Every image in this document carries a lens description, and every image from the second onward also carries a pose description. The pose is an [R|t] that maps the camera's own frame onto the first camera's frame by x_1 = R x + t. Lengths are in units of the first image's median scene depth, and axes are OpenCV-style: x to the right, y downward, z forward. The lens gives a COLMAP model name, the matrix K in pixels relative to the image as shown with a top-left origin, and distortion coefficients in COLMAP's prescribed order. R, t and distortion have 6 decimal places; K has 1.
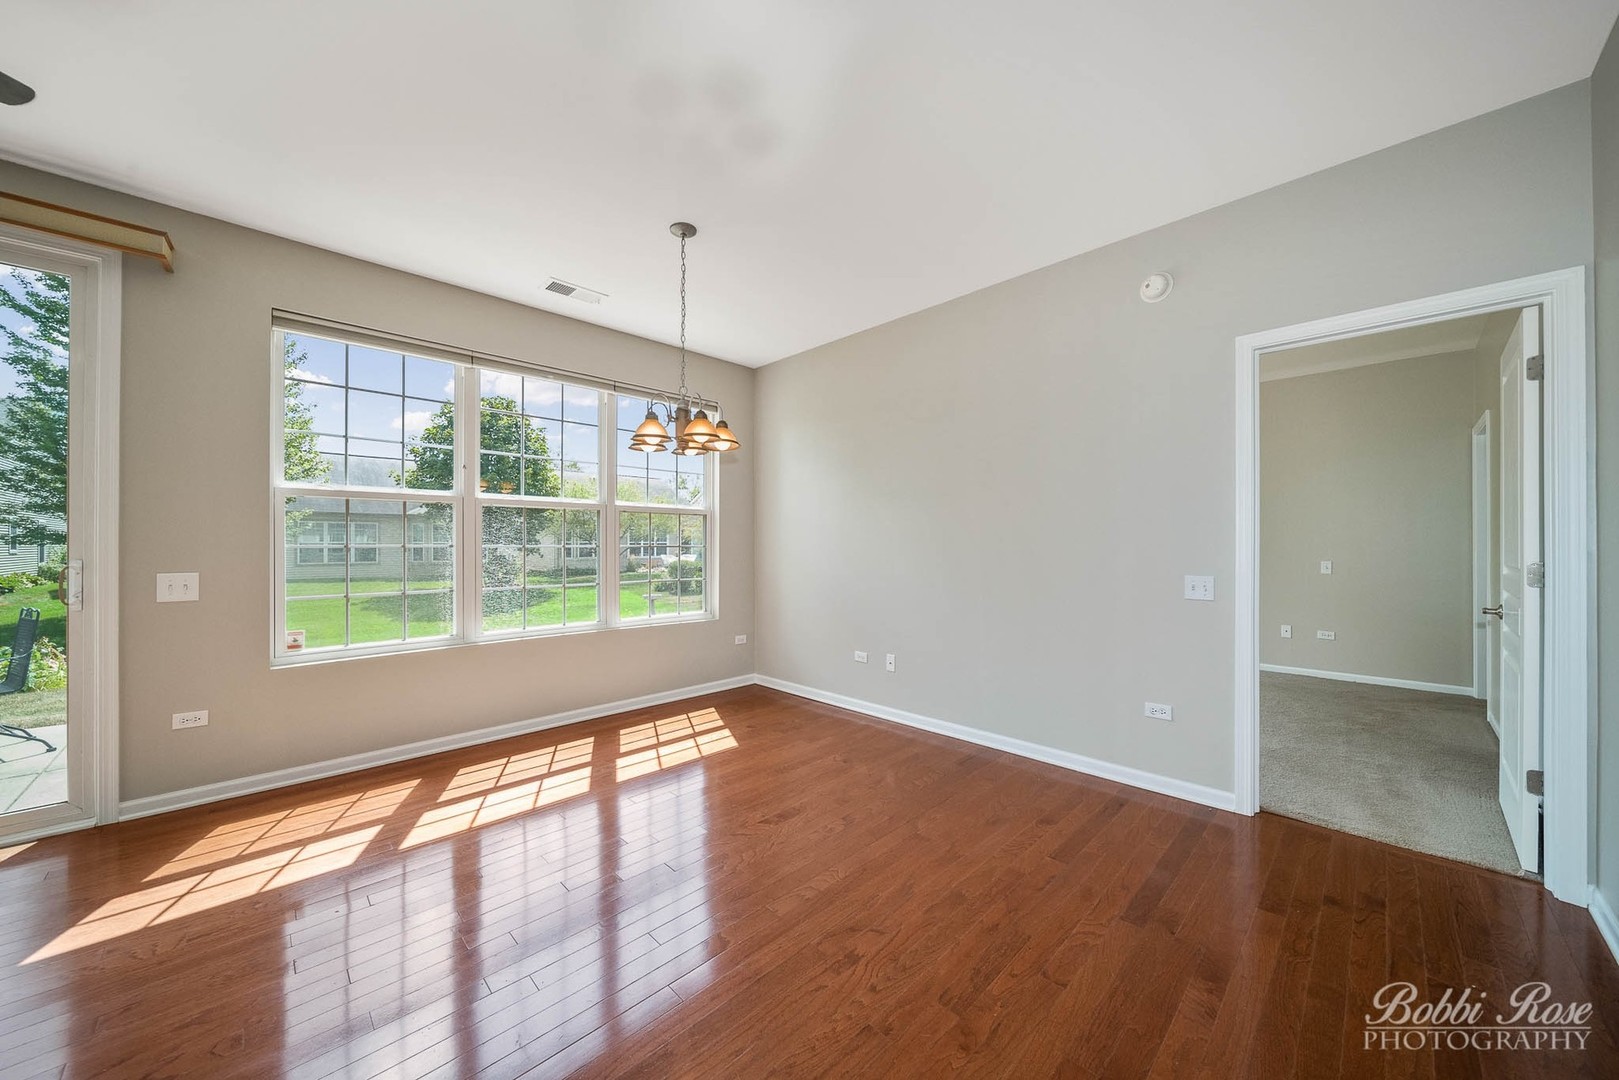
lens RADIAL K [[573.5, 0, 805.5], [0, 573.5, 545.5], [0, 0, 1]] dist [-0.001276, -0.000318]
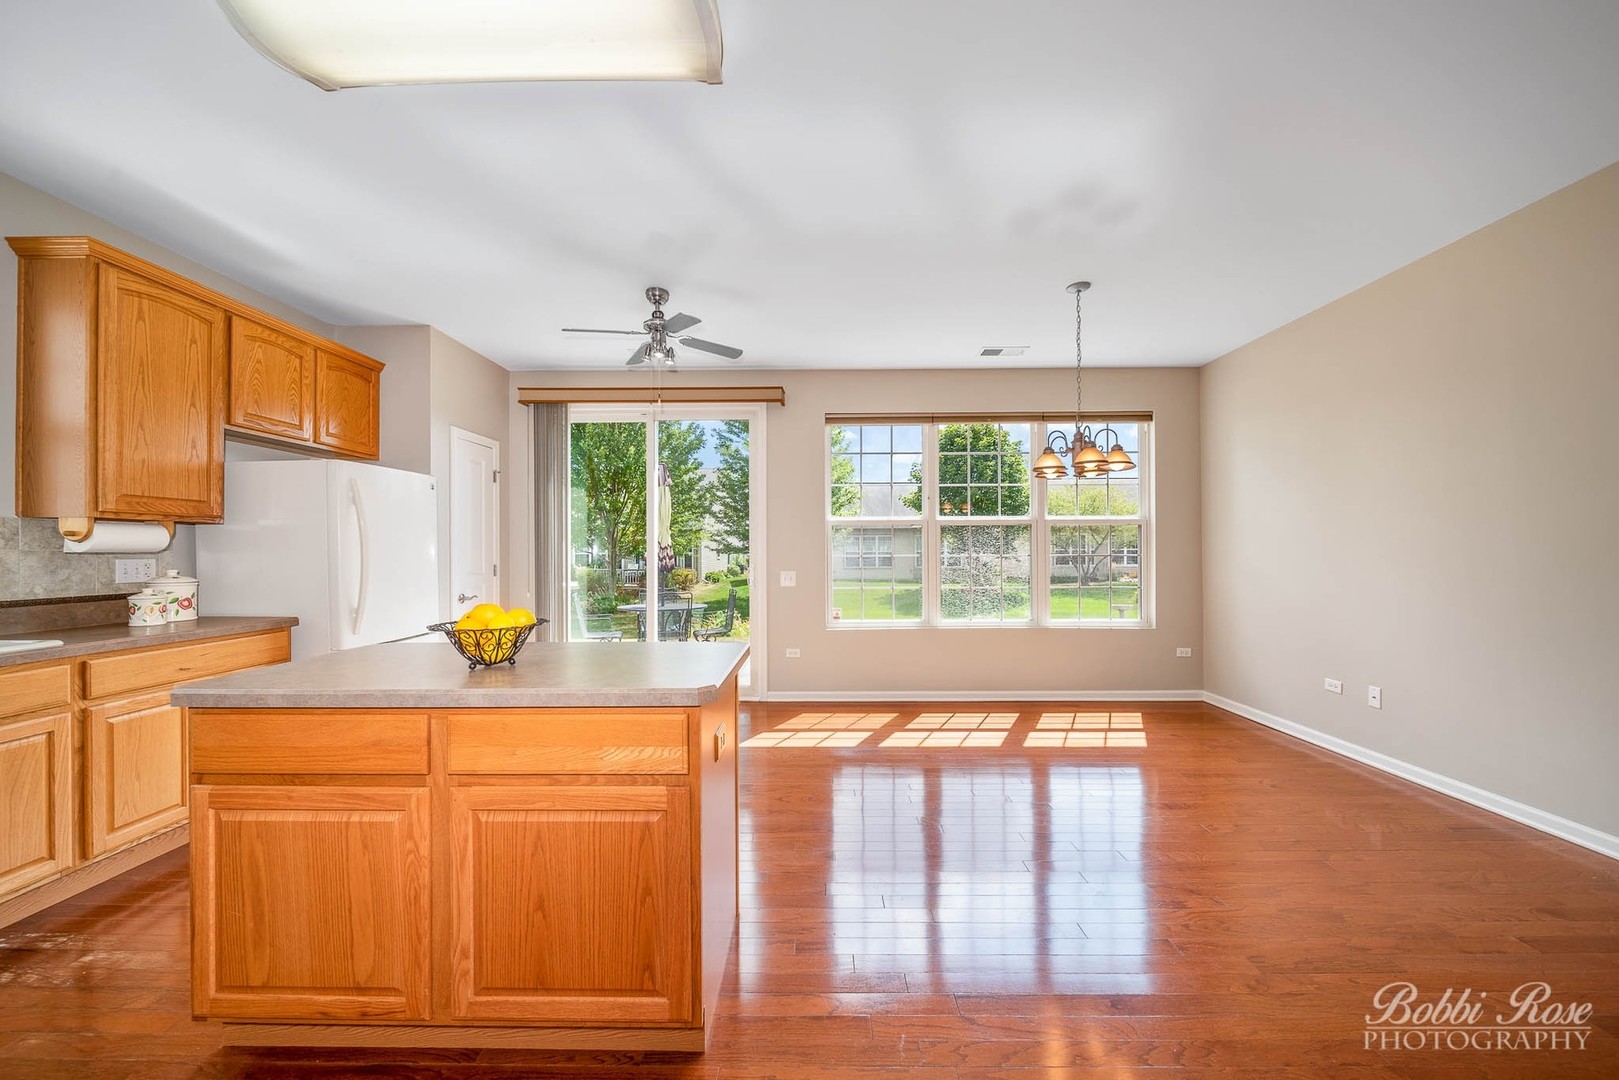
lens RADIAL K [[573.5, 0, 805.5], [0, 573.5, 545.5], [0, 0, 1]] dist [-0.001276, -0.000318]
pose [[0.701529, -0.013323, -0.712516, 0.151346], [0.003953, 0.999883, -0.014804, -0.003670], [0.712630, 0.007568, 0.701499, -0.149002]]
